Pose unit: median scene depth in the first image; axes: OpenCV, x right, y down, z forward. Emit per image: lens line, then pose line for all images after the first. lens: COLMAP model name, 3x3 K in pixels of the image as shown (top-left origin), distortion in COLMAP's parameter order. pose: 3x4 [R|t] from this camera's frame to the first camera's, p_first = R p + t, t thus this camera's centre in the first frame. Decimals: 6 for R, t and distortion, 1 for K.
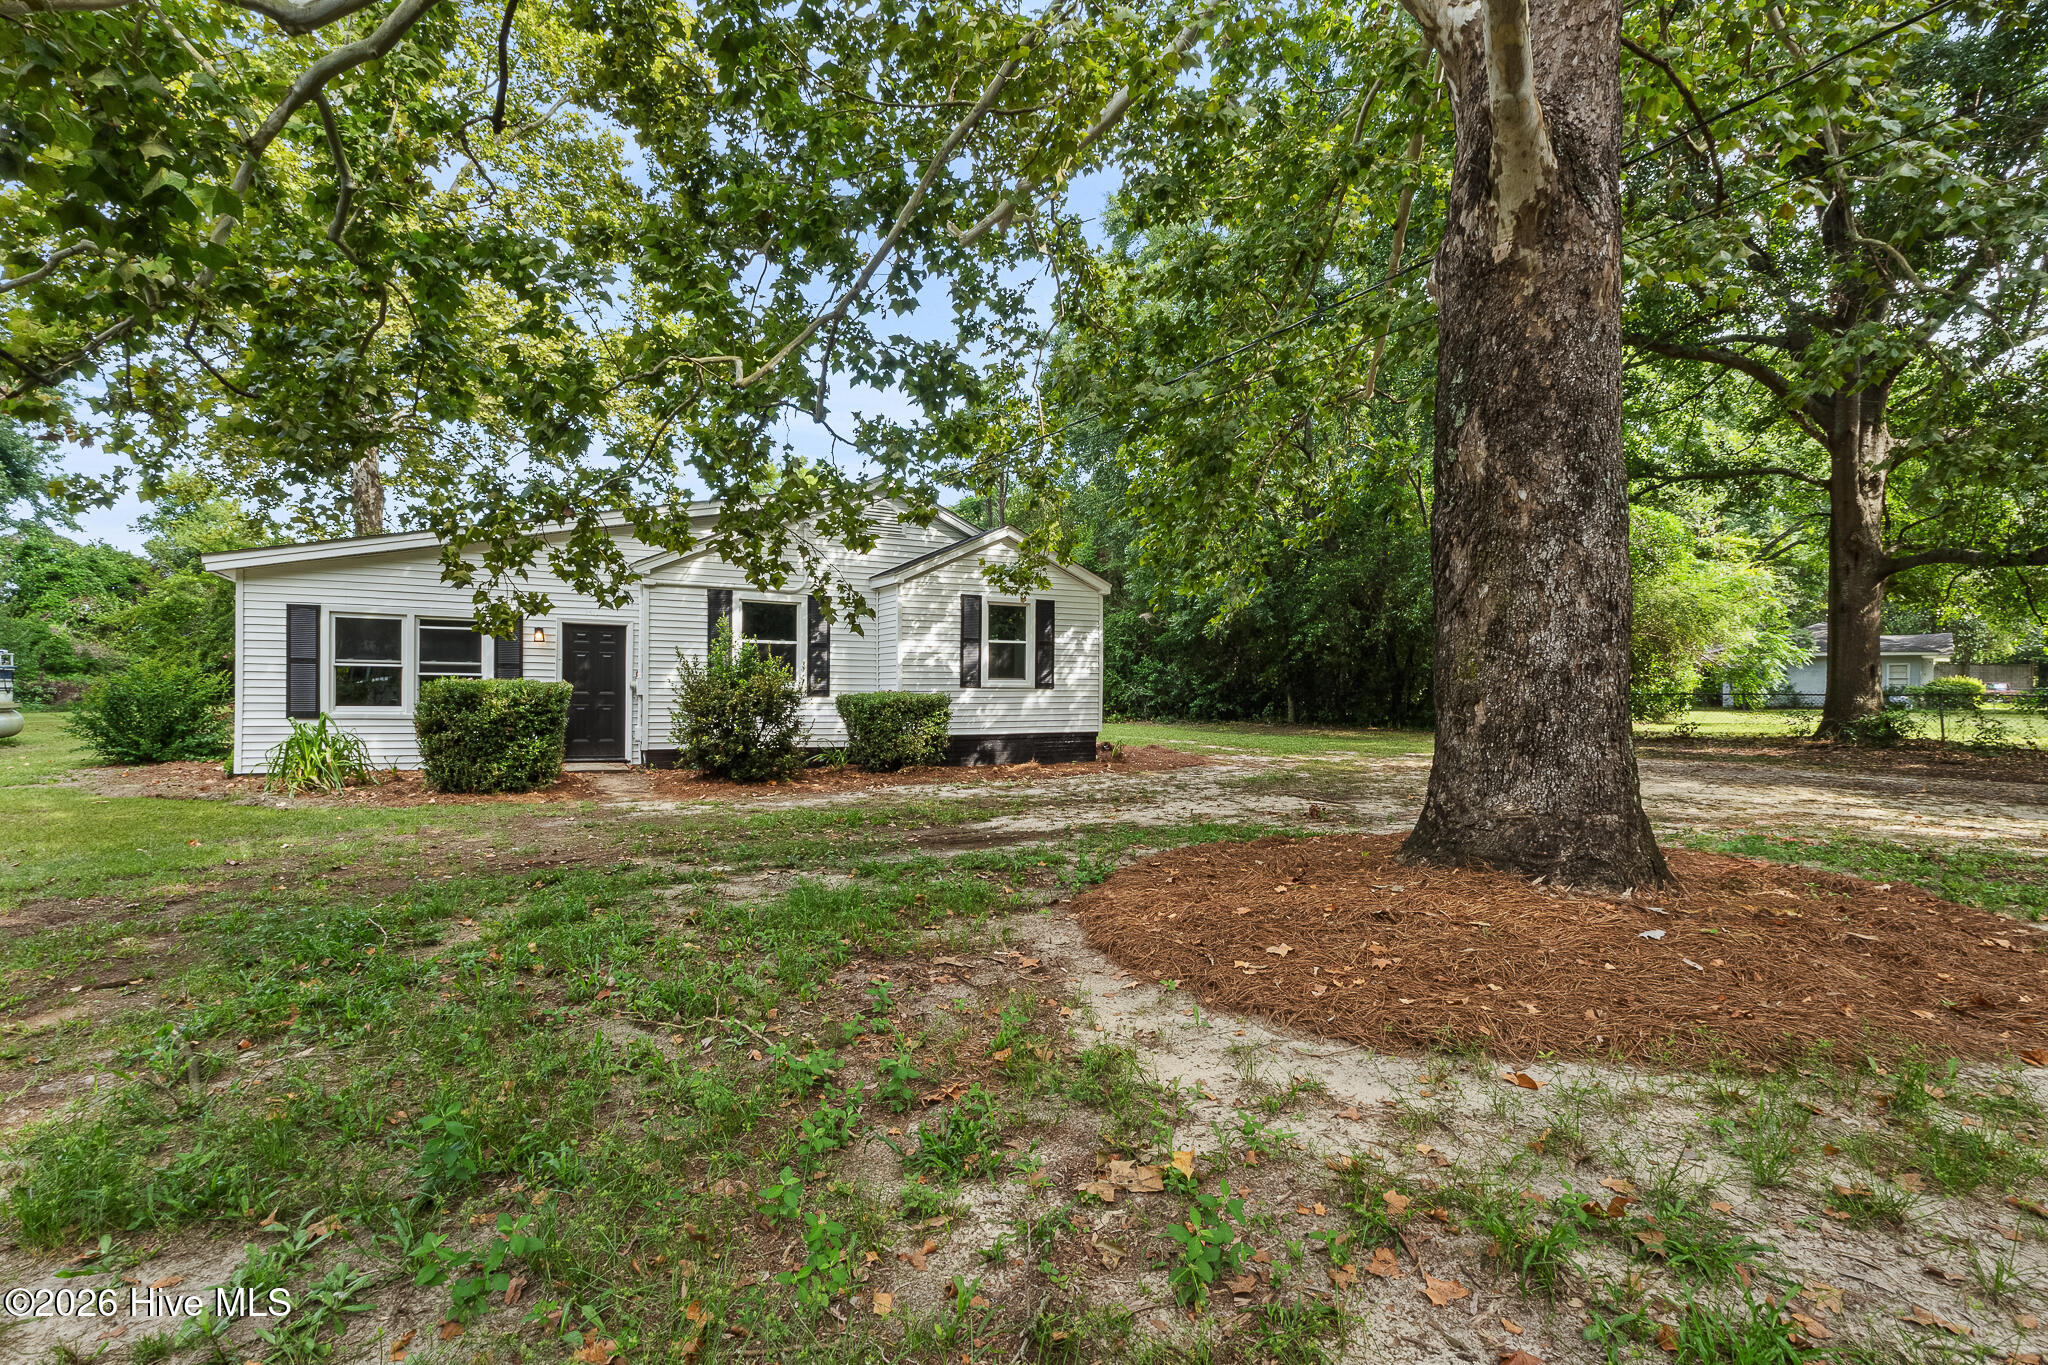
lens RADIAL K [[1003.5, 0, 1027.0], [0, 1003.5, 701.4], [0, 0, 1]] dist [-0.010088, -0.000376]
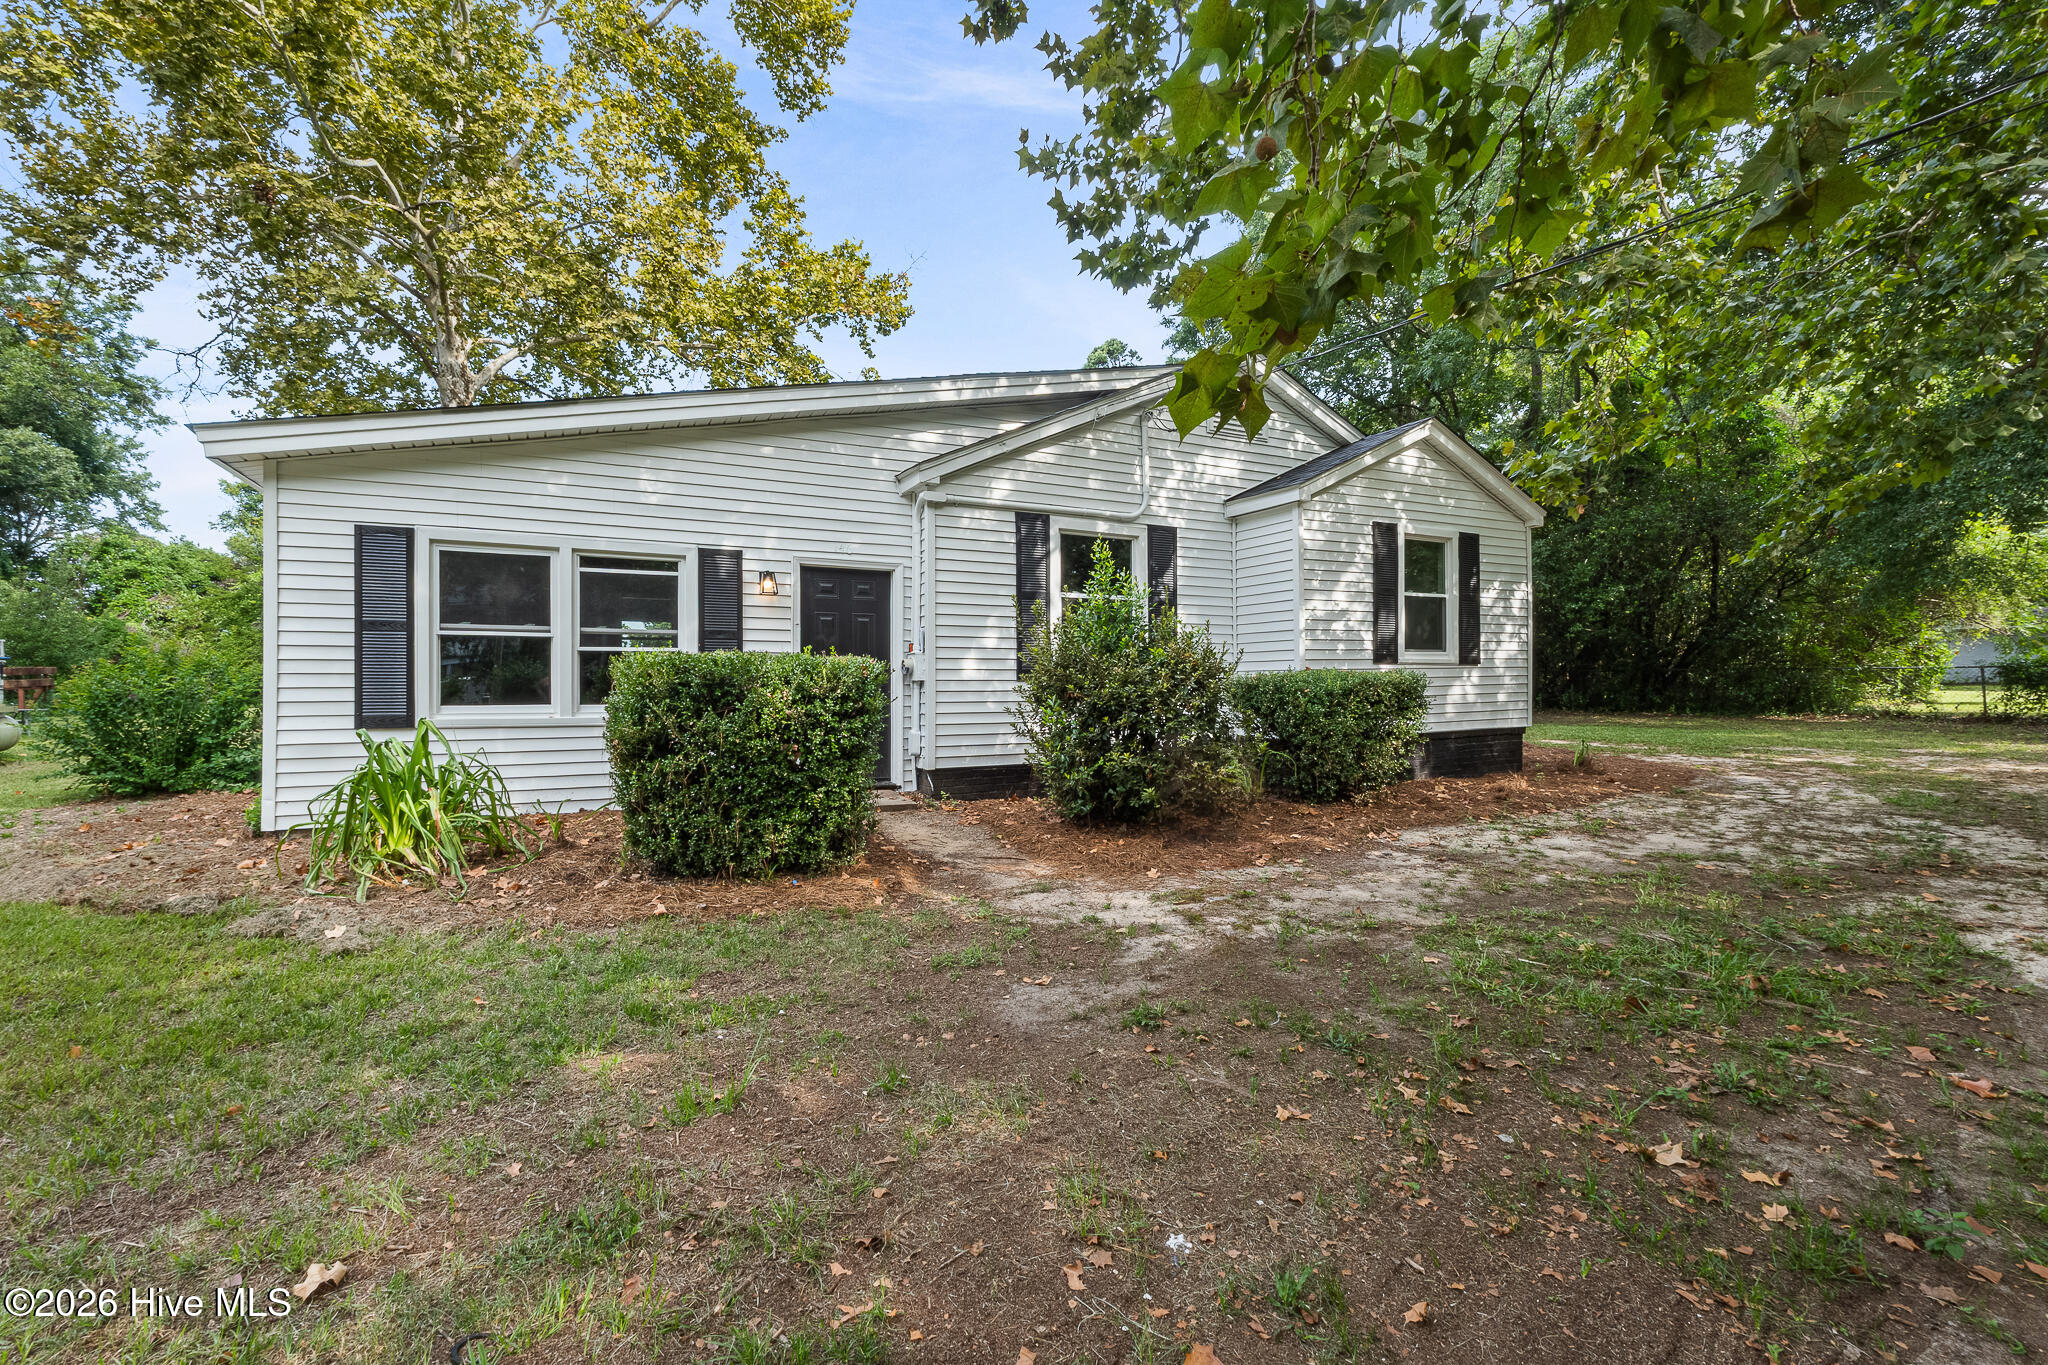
lens RADIAL K [[864.9, 0, 982.1], [0, 864.9, 681.8], [0, 0, 1]] dist [-0.010538, 0.000144]
pose [[0.999649, -0.014228, -0.022353, -0.323983], [0.013994, 0.999846, -0.010620, 0.000476], [0.022500, 0.010304, 0.999694, 0.448331]]
